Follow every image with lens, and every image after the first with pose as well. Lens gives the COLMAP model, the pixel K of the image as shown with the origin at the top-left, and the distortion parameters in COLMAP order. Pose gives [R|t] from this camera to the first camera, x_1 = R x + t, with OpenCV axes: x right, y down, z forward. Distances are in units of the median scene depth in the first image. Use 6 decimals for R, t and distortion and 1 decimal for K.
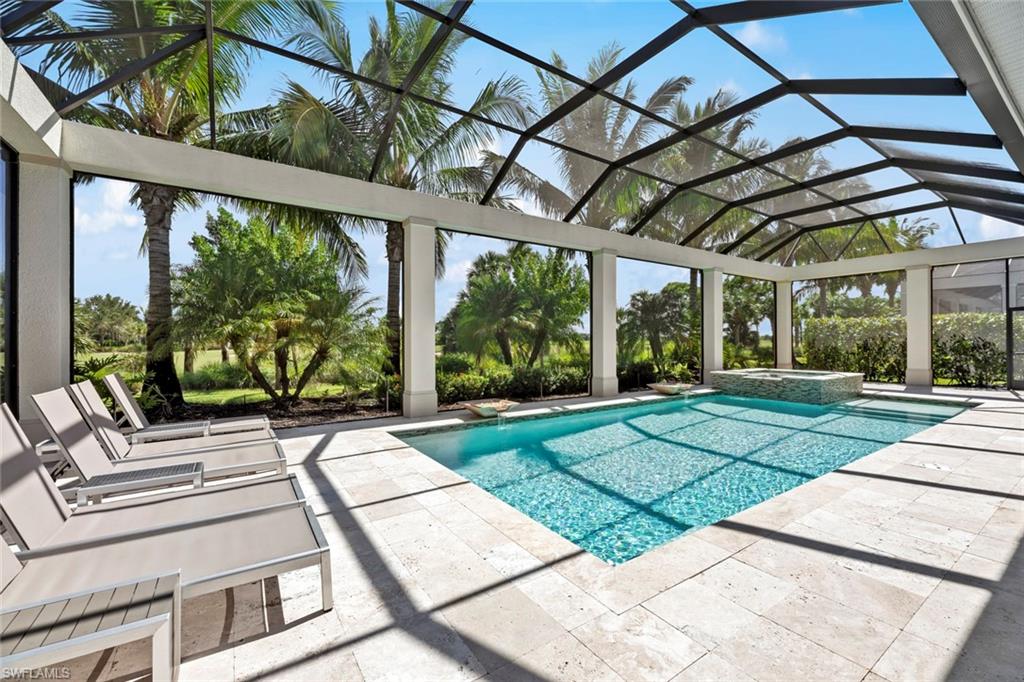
lens RADIAL K [[420.0, 0, 510.8], [0, 420.0, 339.5], [0, 0, 1]] dist [-0.001993, -0.000882]
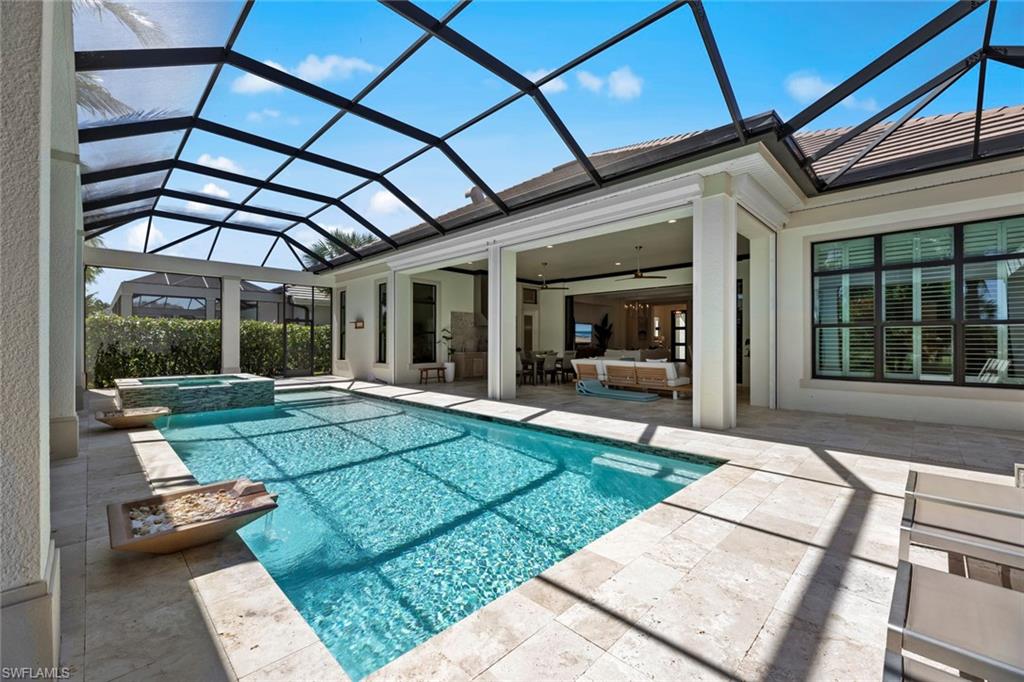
lens RADIAL K [[420.0, 0, 510.8], [0, 420.0, 339.5], [0, 0, 1]] dist [-0.001993, -0.000882]
pose [[-0.200252, 0.008535, 0.979707, -1.003007], [-0.003593, 0.999949, -0.009446, 0.010585], [-0.979738, -0.005411, -0.200211, 1.662191]]
